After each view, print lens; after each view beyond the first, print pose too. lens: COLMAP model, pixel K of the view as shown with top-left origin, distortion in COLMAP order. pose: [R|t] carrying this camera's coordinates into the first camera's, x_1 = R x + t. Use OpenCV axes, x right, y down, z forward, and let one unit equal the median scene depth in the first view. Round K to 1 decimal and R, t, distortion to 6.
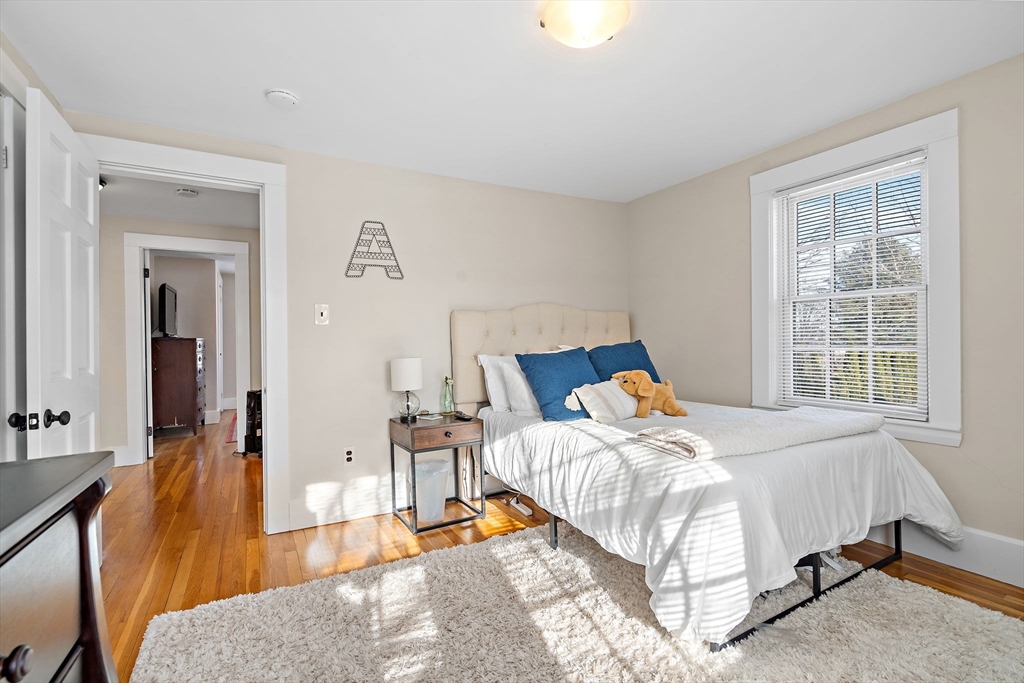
lens RADIAL K [[467.8, 0, 507.6], [0, 467.8, 341.6], [0, 0, 1]] dist [0.000766, 0.000065]
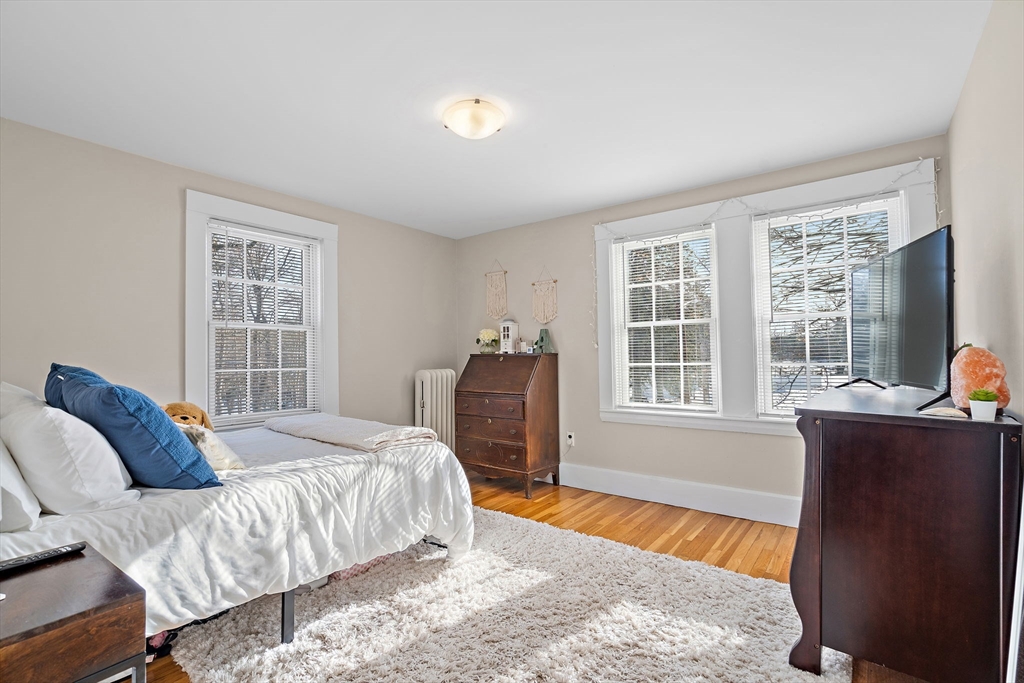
lens RADIAL K [[467.8, 0, 507.6], [0, 467.8, 341.6], [0, 0, 1]] dist [0.000766, 0.000065]
pose [[-0.387916, 0.050004, 0.920337, -0.867674], [0.018275, 0.998748, -0.046561, 0.014747], [-0.921513, -0.001243, -0.388345, 1.143959]]
